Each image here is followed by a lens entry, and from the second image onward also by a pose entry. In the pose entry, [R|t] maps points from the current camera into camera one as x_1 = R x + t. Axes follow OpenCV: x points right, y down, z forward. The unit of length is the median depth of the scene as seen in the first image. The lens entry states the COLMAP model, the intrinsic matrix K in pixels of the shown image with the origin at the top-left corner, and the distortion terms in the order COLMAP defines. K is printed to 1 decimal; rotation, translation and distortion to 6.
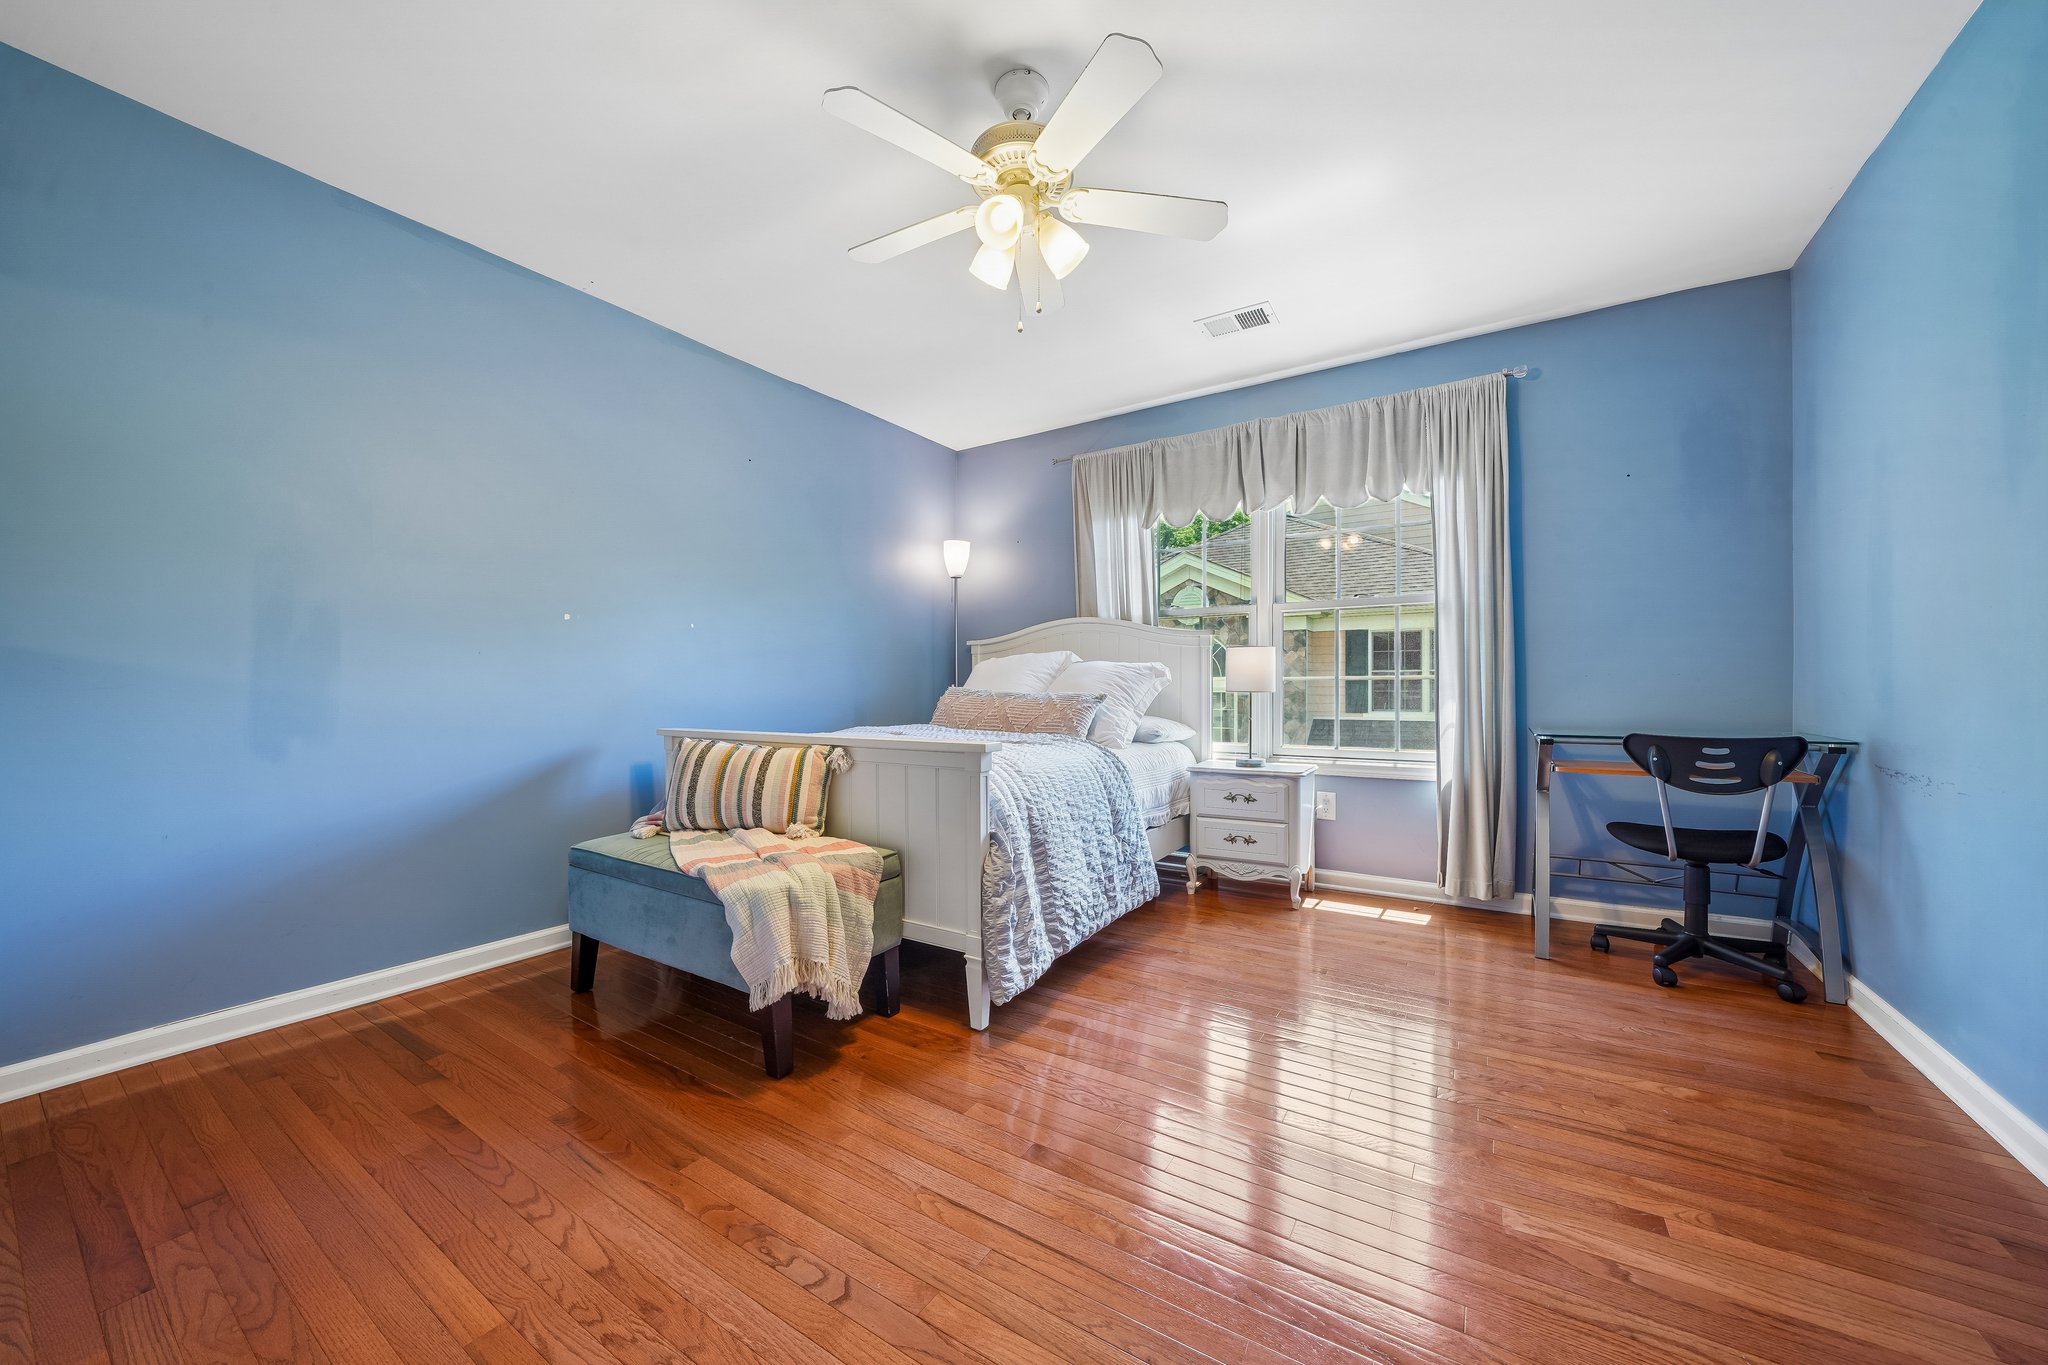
lens RADIAL K [[716.0, 0, 1017.8], [0, 716.0, 684.1], [0, 0, 1]] dist [-0.009796, 0.000961]
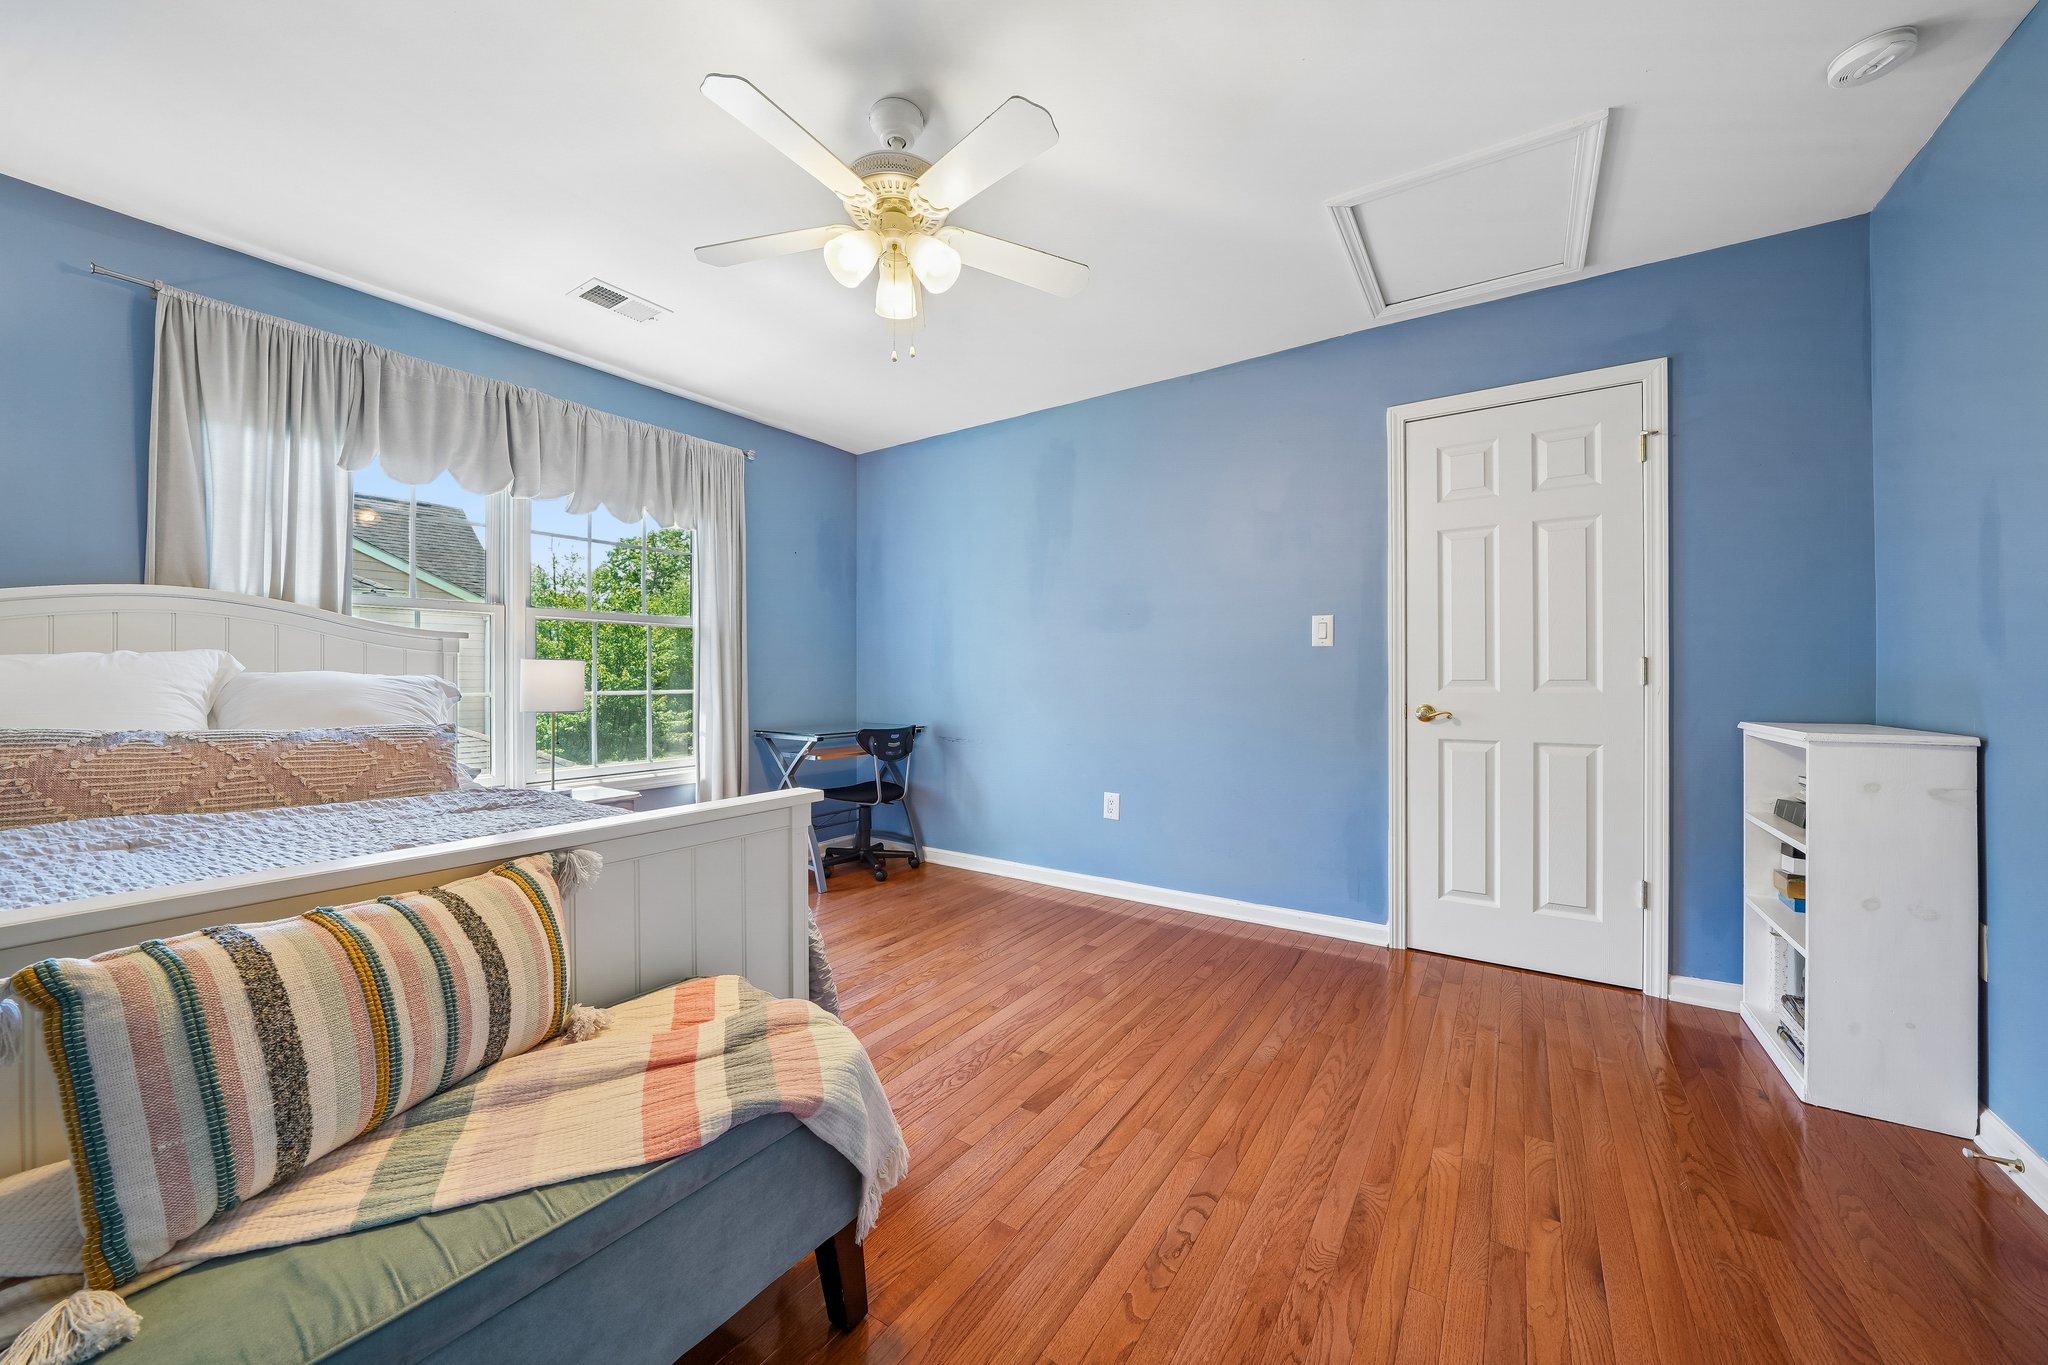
lens RADIAL K [[716.0, 0, 1009.1], [0, 716.0, 669.0], [0, 0, 1]] dist [-0.009796, 0.000961]
pose [[0.063089, 0.020043, 0.997807, -0.721317], [-0.003843, 0.999796, -0.019840, -0.034993], [-0.998000, -0.002583, 0.063153, 0.583090]]
